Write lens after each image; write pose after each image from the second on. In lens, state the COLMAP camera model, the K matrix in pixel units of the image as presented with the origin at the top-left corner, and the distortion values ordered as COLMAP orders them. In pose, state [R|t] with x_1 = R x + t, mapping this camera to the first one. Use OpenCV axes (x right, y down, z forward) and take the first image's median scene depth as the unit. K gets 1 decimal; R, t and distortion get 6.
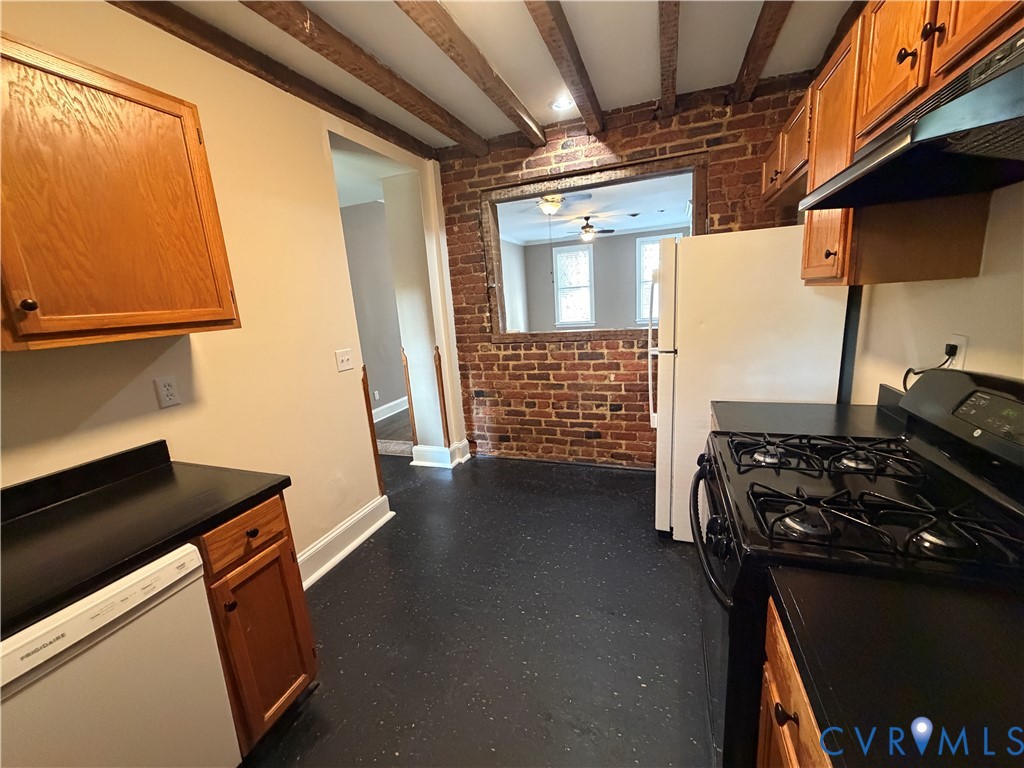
lens RADIAL K [[406.8, 0, 513.9], [0, 406.8, 381.3], [0, 0, 1]] dist [-0.001004, -0.000455]
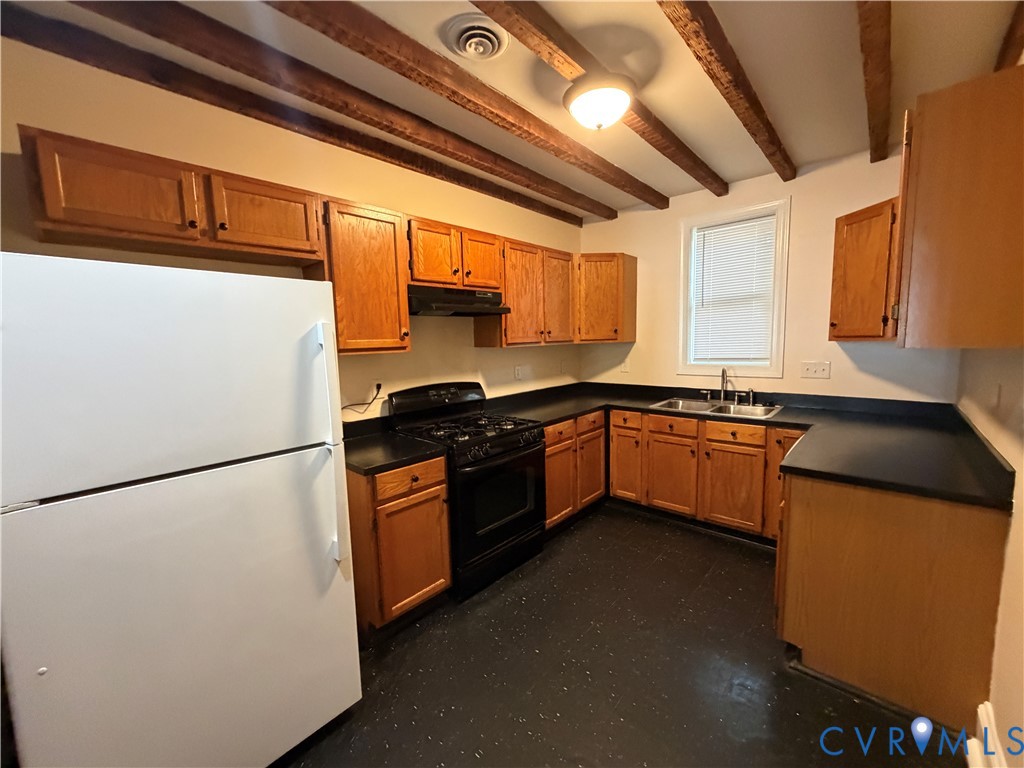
lens RADIAL K [[406.8, 0, 510.2], [0, 406.8, 386.4], [0, 0, 1]] dist [-0.001004, -0.000455]
pose [[-0.925488, 0.051174, 0.375303, -0.121354], [0.161355, 0.949697, 0.268401, -0.201469], [-0.342689, 0.308959, -0.887191, 1.001383]]
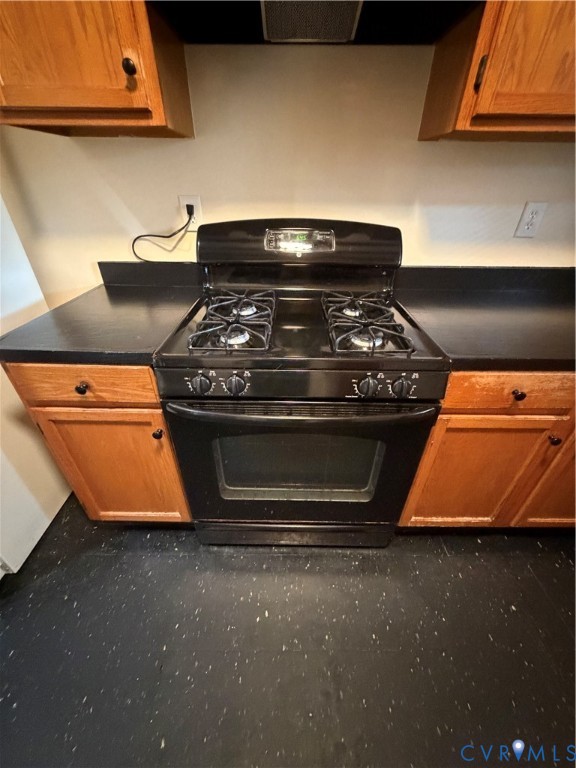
lens RADIAL K [[305.1, 0, 286.4], [0, 305.1, 380.9], [0, 0, 1]] dist [-0.001004, -0.000455]
pose [[-0.349268, -0.453144, 0.820166, -0.021979], [0.196478, 0.820414, 0.536952, -0.034855], [-0.916192, 0.348685, -0.197511, 0.422442]]
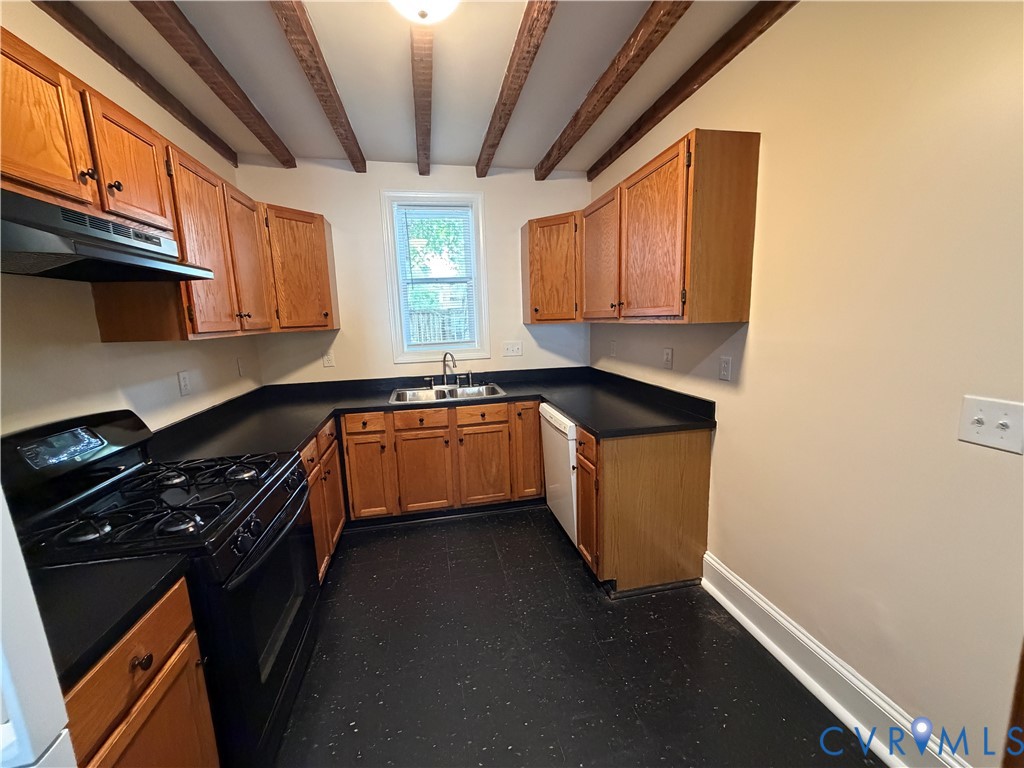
lens RADIAL K [[406.8, 0, 514.1], [0, 406.8, 384.9], [0, 0, 1]] dist [-0.001004, -0.000455]
pose [[-0.842557, 0.183929, -0.506230, 0.159590], [-0.013671, 0.932279, 0.361480, -0.180651], [0.538434, 0.311488, -0.782984, 0.810026]]
